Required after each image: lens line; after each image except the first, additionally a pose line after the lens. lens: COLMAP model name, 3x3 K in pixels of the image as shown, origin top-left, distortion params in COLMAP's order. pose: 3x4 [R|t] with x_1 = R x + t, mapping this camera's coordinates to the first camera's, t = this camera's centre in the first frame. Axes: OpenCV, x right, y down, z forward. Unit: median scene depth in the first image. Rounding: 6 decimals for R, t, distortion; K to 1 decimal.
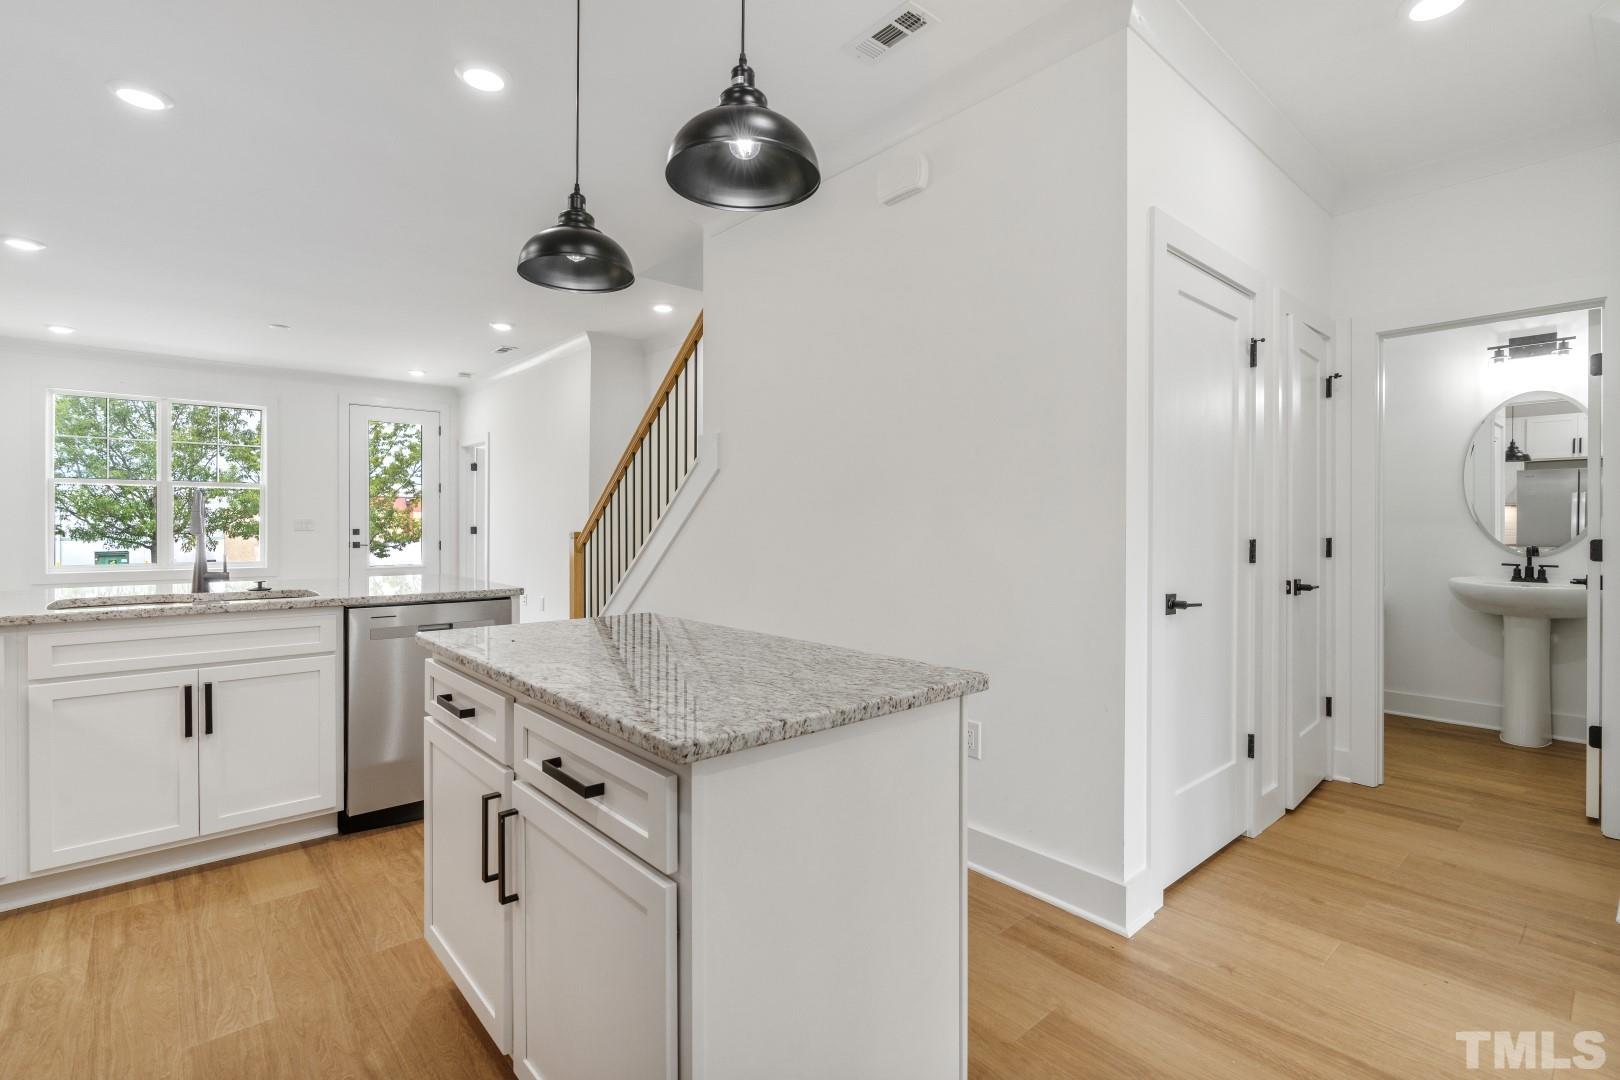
lens RADIAL K [[749.2, 0, 811.7], [0, 749.2, 530.2], [0, 0, 1]] dist [-0.011562, 0.005144]
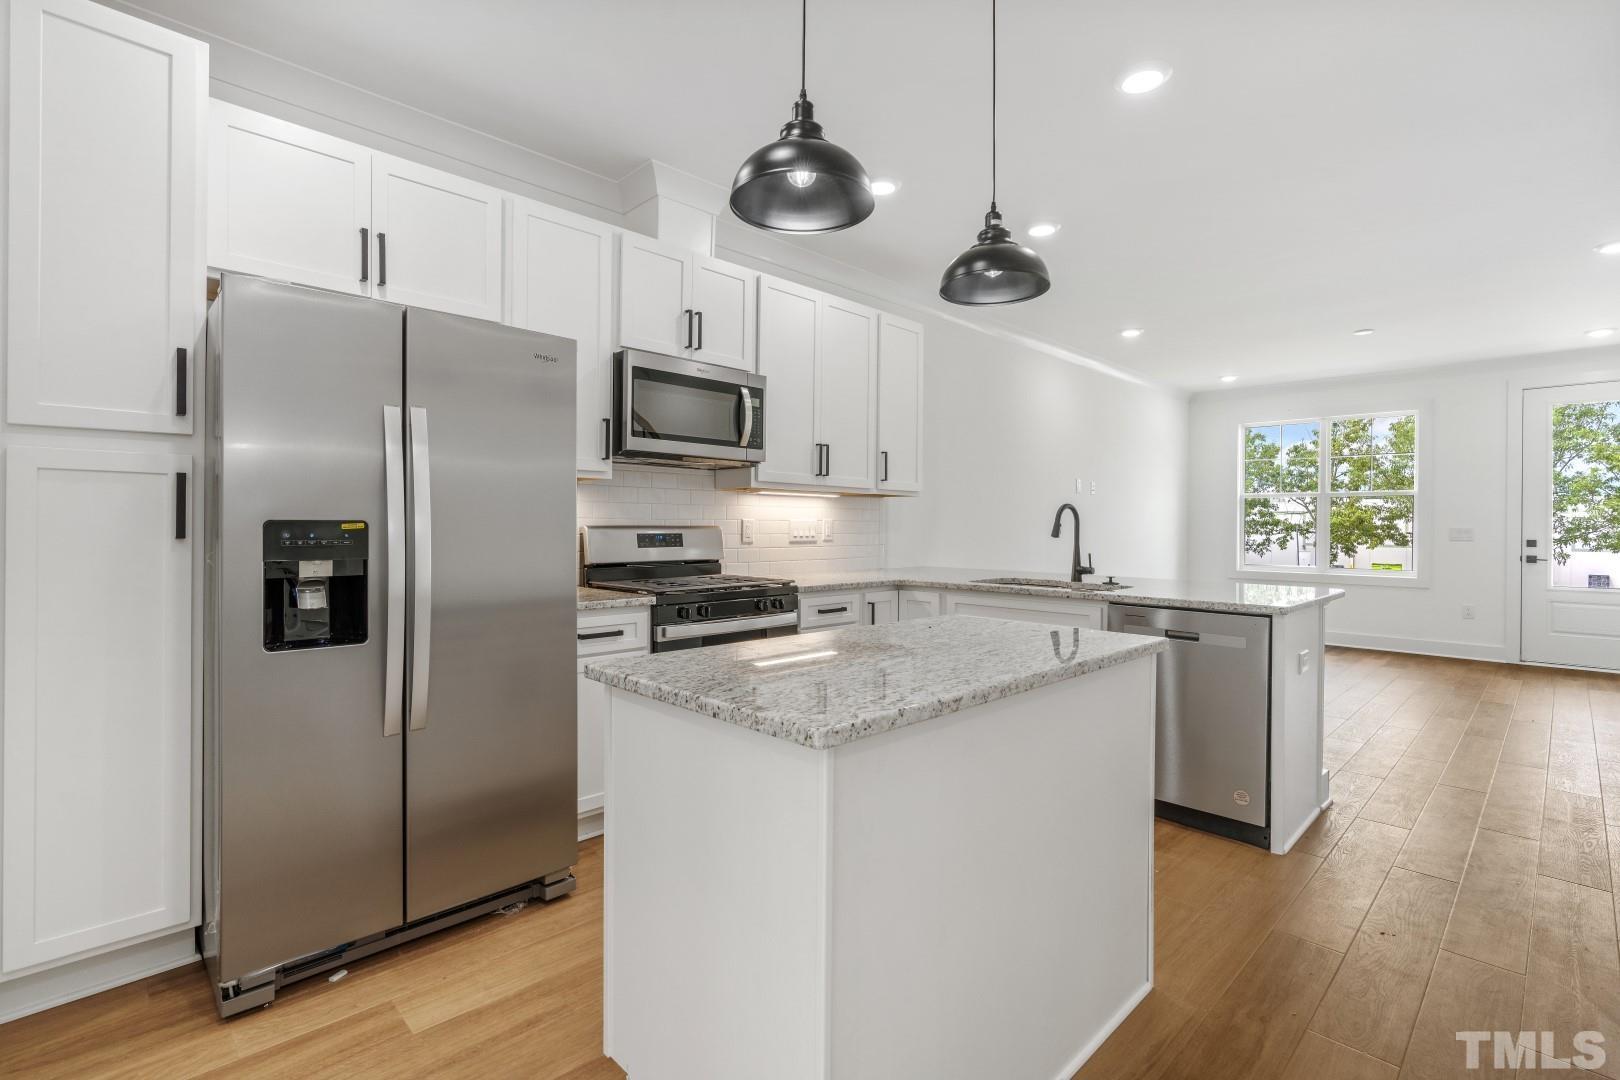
lens RADIAL K [[749.2, 0, 811.7], [0, 749.2, 530.2], [0, 0, 1]] dist [-0.011562, 0.005144]
pose [[0.045055, 0.002896, -0.998980, 0.603129], [-0.016521, 0.999861, 0.002153, -0.003374], [0.998848, 0.016407, 0.045096, 0.593363]]
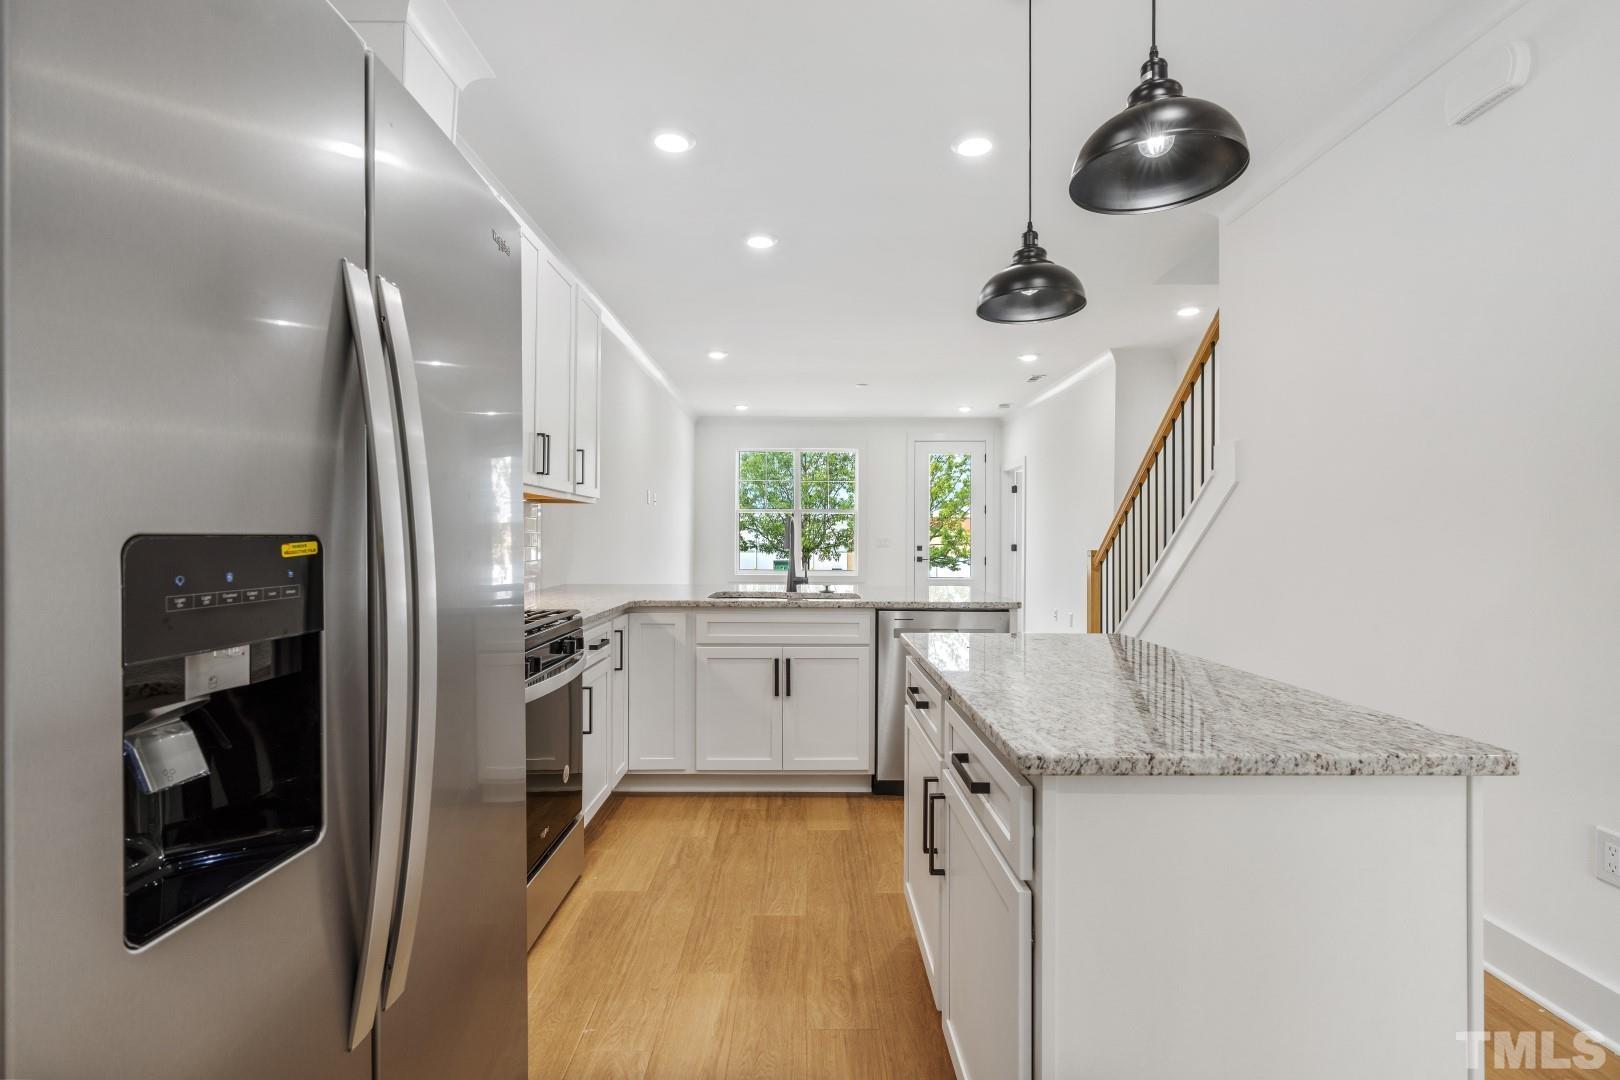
lens RADIAL K [[738.1, 0, 815.2], [0, 738.1, 539.0], [0, 0, 1]] dist [-0.002700, 0.000176]
pose [[0.755624, 0.000907, -0.655005, 0.117028], [-0.009028, 0.999918, -0.009031, -0.001099], [0.654944, 0.012737, 0.755570, 0.012697]]
